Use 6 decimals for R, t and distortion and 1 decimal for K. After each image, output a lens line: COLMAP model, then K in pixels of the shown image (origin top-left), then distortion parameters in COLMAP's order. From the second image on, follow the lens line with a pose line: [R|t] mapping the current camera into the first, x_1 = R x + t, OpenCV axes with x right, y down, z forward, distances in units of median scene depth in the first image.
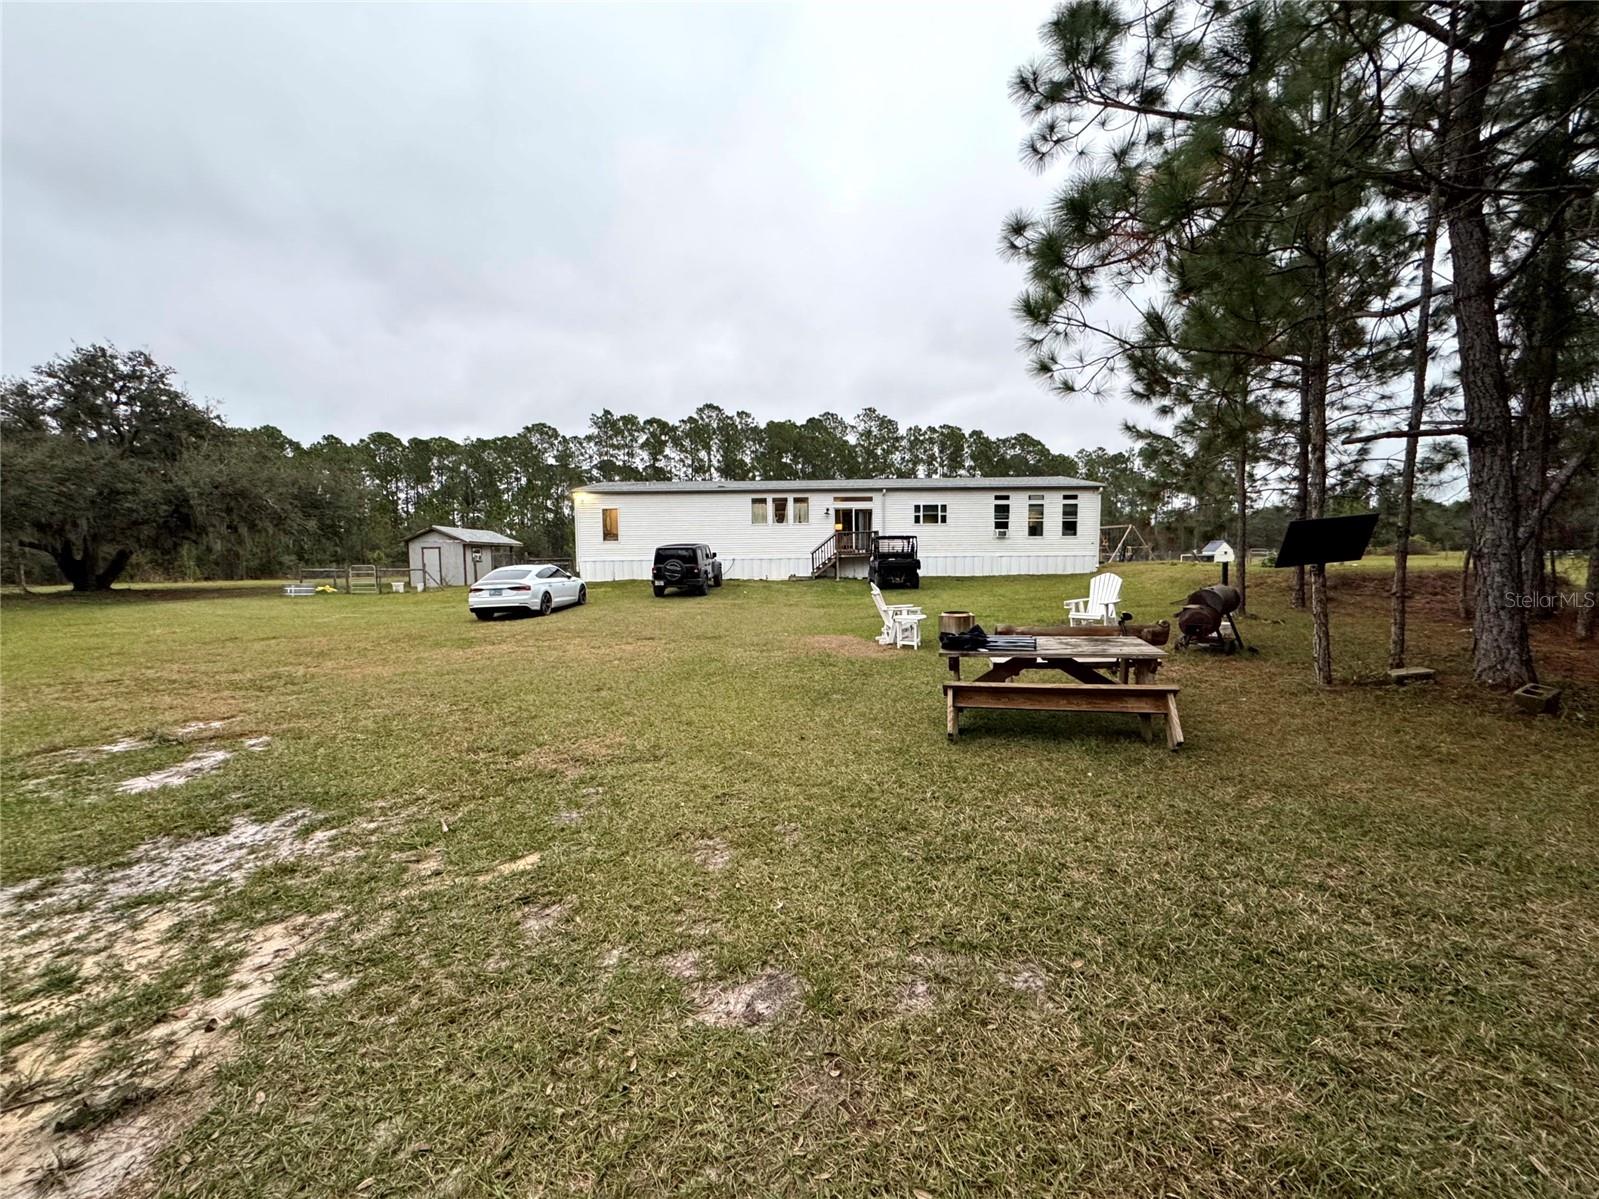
lens RADIAL K [[635.8, 0, 799.5], [0, 635.8, 599.5], [0, 0, 1]] dist [0.000486, -0.000004]
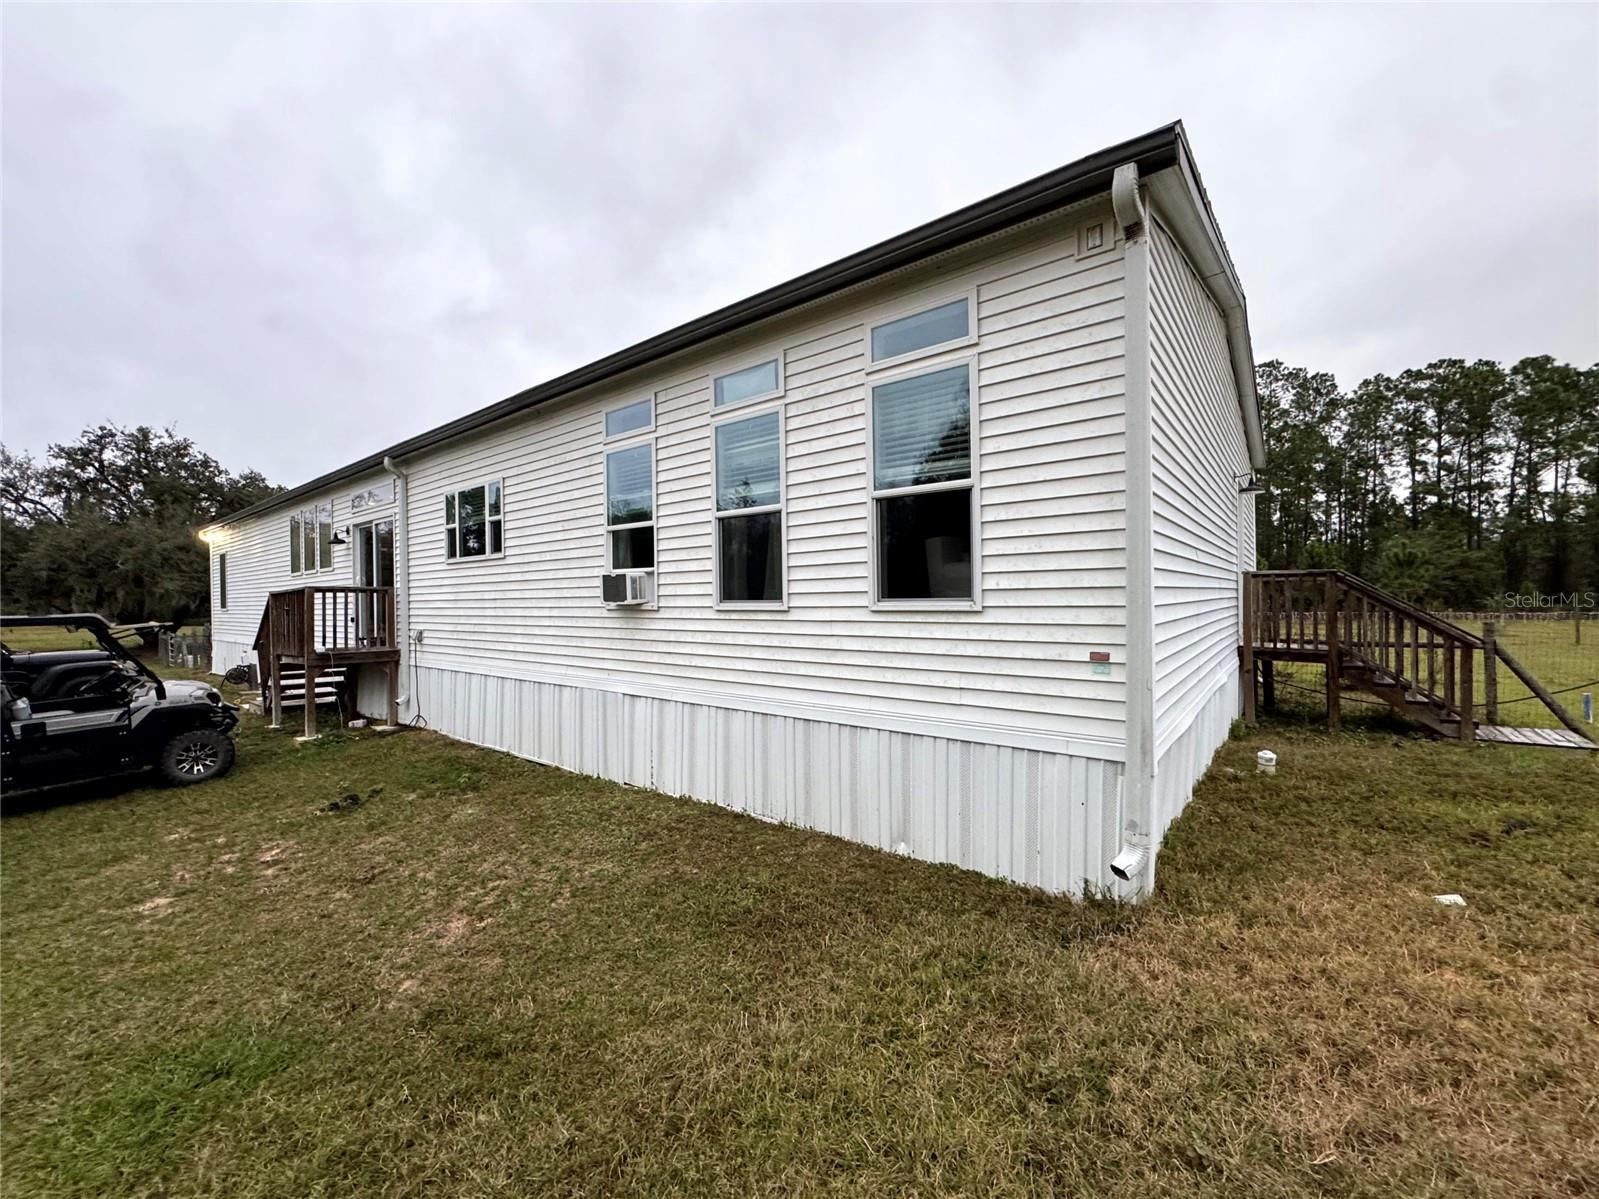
lens RADIAL K [[635.8, 0, 799.5], [0, 635.8, 599.5], [0, 0, 1]] dist [0.000486, -0.000004]
pose [[0.786110, -0.004252, -0.618072, 0.201461], [-0.031039, 0.998443, -0.046347, -0.038104], [0.617307, 0.055618, 0.784754, 0.359094]]
